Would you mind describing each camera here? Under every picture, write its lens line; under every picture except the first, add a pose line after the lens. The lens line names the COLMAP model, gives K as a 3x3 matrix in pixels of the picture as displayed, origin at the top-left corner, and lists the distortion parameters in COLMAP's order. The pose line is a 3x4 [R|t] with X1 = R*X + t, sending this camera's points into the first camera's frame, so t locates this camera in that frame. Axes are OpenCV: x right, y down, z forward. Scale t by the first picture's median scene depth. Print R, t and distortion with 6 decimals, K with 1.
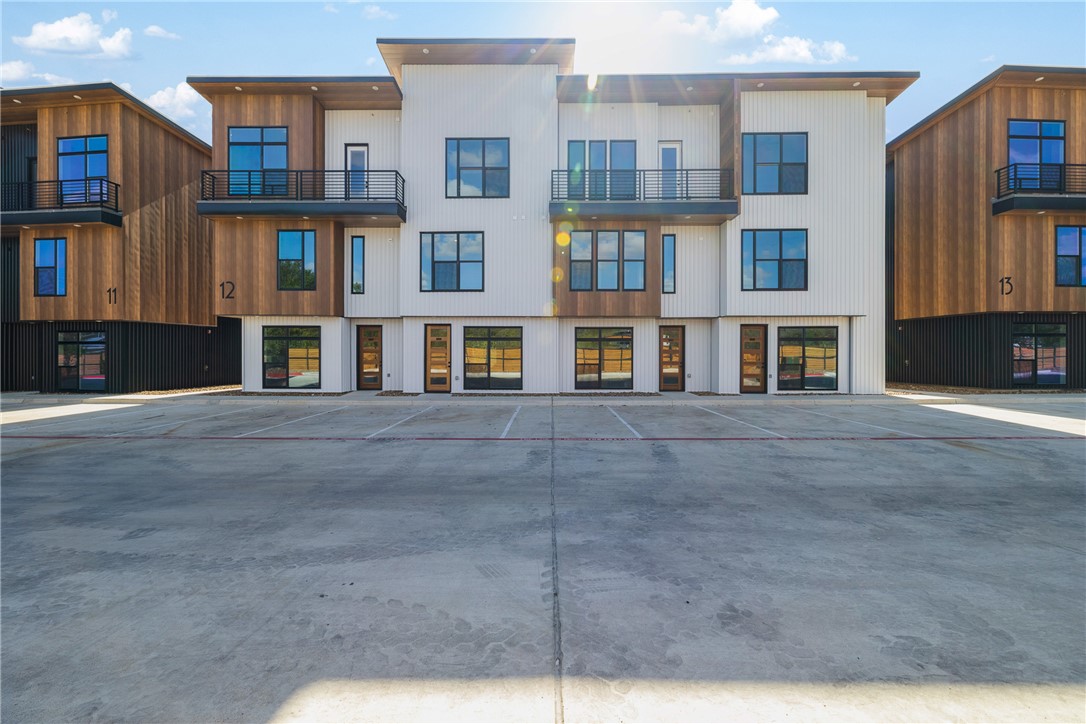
lens RADIAL K [[451.6, 0, 545.5], [0, 451.6, 360.0], [0, 0, 1]] dist [0.000574, 0.000229]
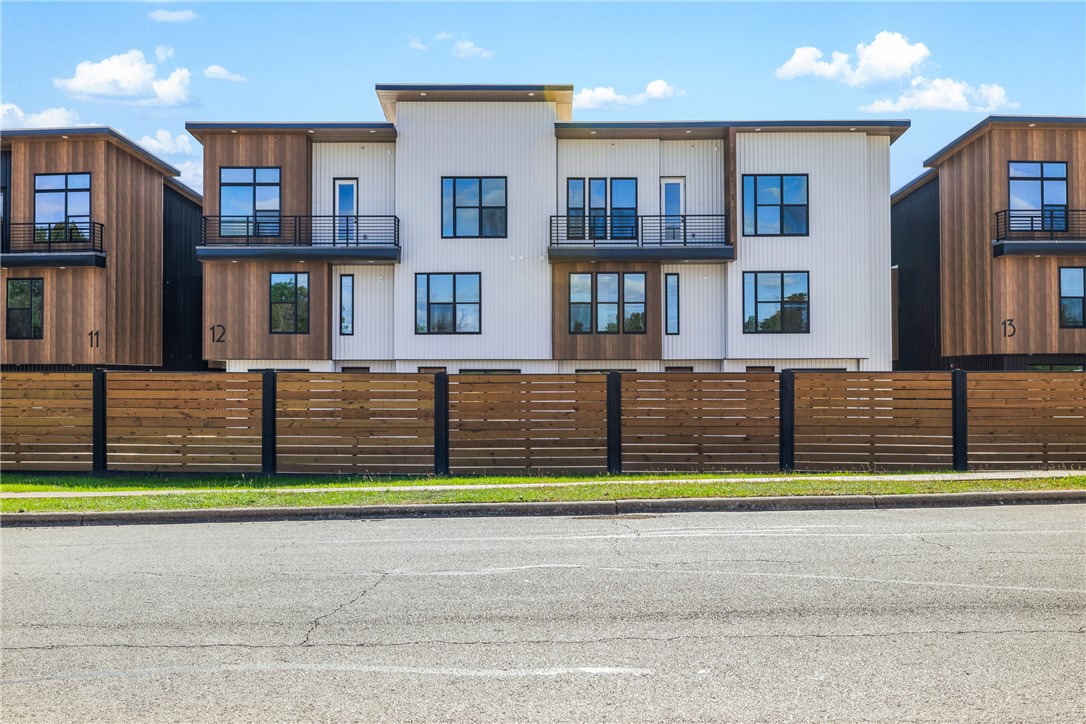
lens RADIAL K [[1081.8, 0, 548.6], [0, 1081.8, 365.4], [0, 0, 1]] dist [-0.000873, 0.000000]
pose [[0.999904, -0.002877, 0.013520, -0.022559], [0.003177, 0.999747, -0.022256, -0.032162], [-0.013453, 0.022297, 0.999661, -1.338328]]
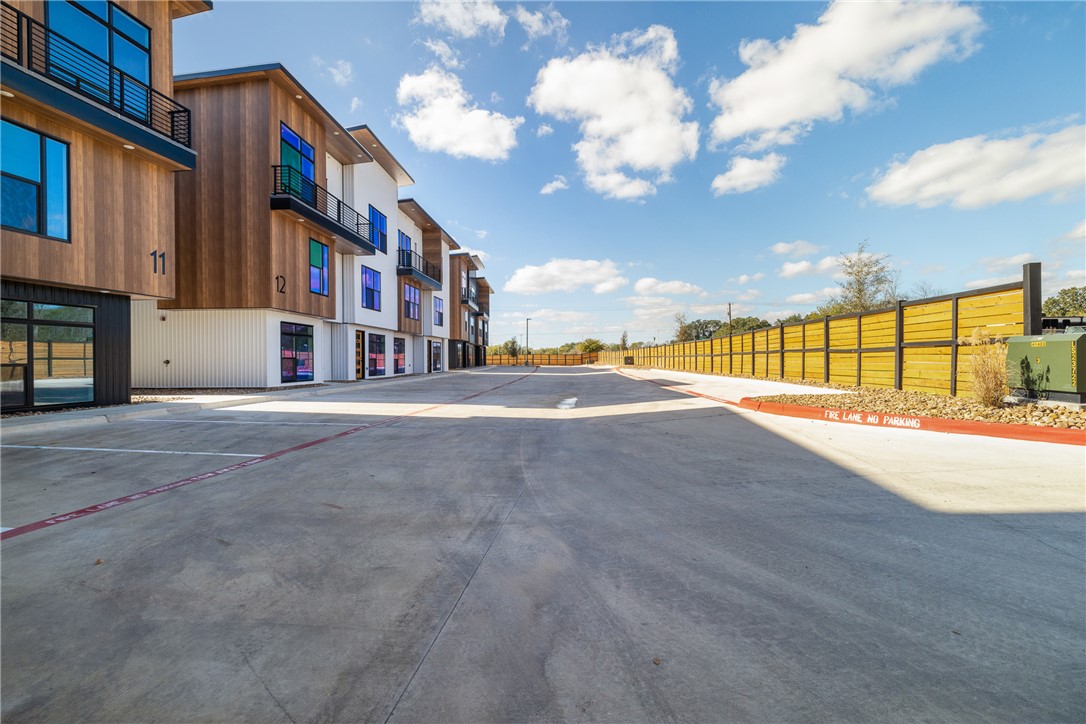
lens RADIAL K [[451.6, 0, 544.9], [0, 451.6, 362.3], [0, 0, 1]] dist [0.000574, 0.000229]
pose [[0.061055, -0.005028, 0.998122, -1.656151], [0.011455, 0.999925, 0.004336, 0.018177], [-0.998069, 0.011169, 0.061108, 0.362566]]
